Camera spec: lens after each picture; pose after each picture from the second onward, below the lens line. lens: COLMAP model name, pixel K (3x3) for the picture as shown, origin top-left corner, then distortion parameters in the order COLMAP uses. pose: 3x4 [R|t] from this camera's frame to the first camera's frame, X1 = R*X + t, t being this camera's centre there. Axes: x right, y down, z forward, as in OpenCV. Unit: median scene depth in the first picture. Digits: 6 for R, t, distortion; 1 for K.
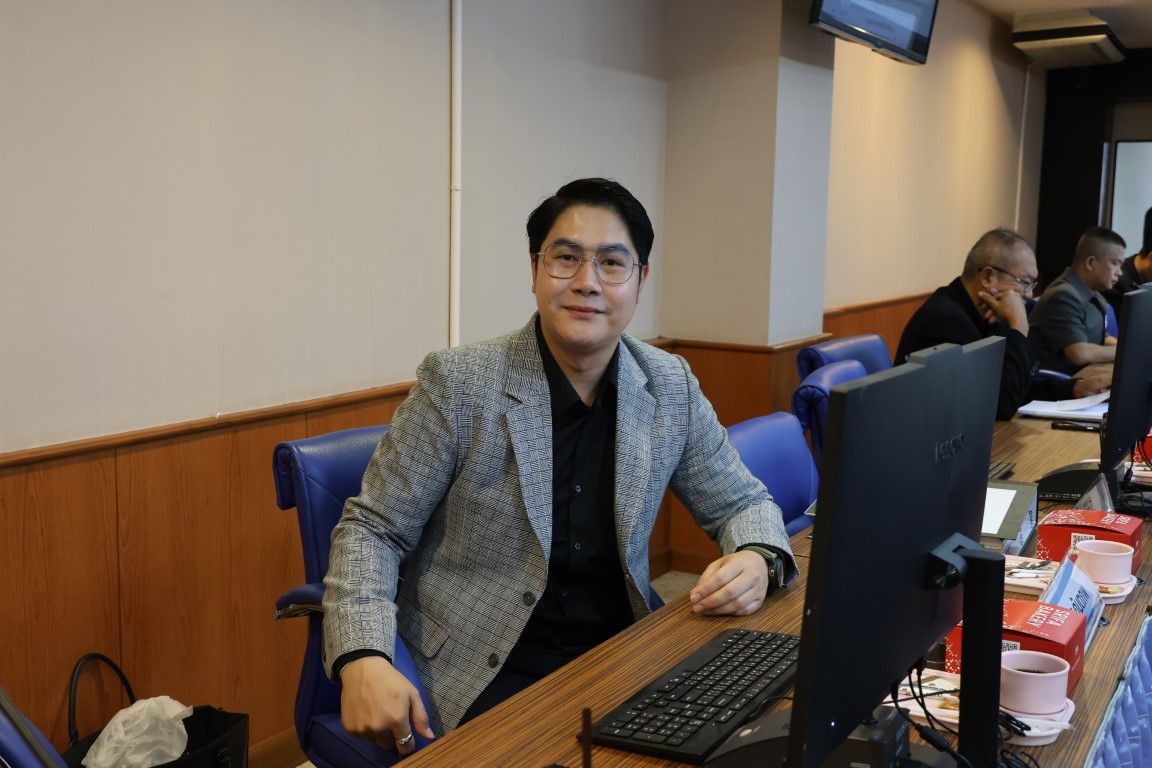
lens RADIAL K [[1342.7, 0, 576.0], [0, 1342.7, 384.0], [0, 0, 1]] dist [-0.008674, -0.012745]
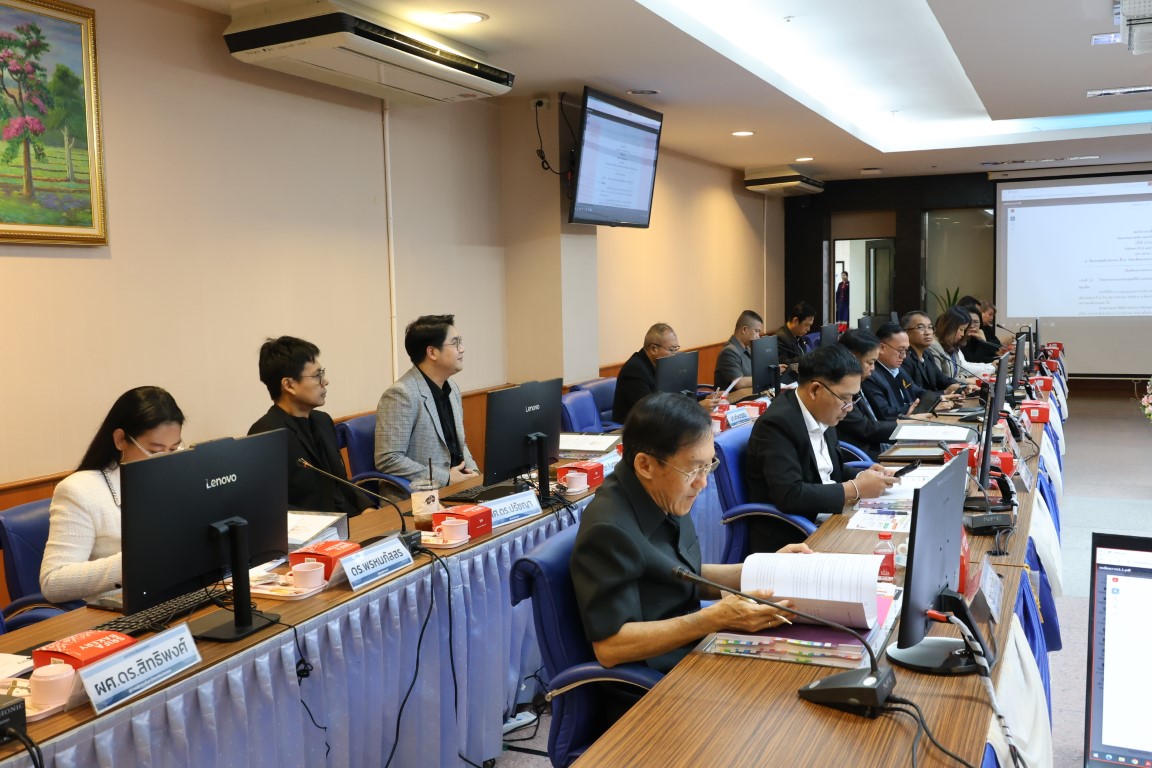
lens RADIAL K [[1118.9, 0, 576.0], [0, 1118.9, 384.0], [0, 0, 1]] dist [-0.062422, 0.005527]
pose [[0.996853, -0.035077, 0.071094, 0.044644], [0.037241, 0.998875, -0.029345, 0.015956], [-0.069984, 0.031900, 0.997038, -0.505756]]
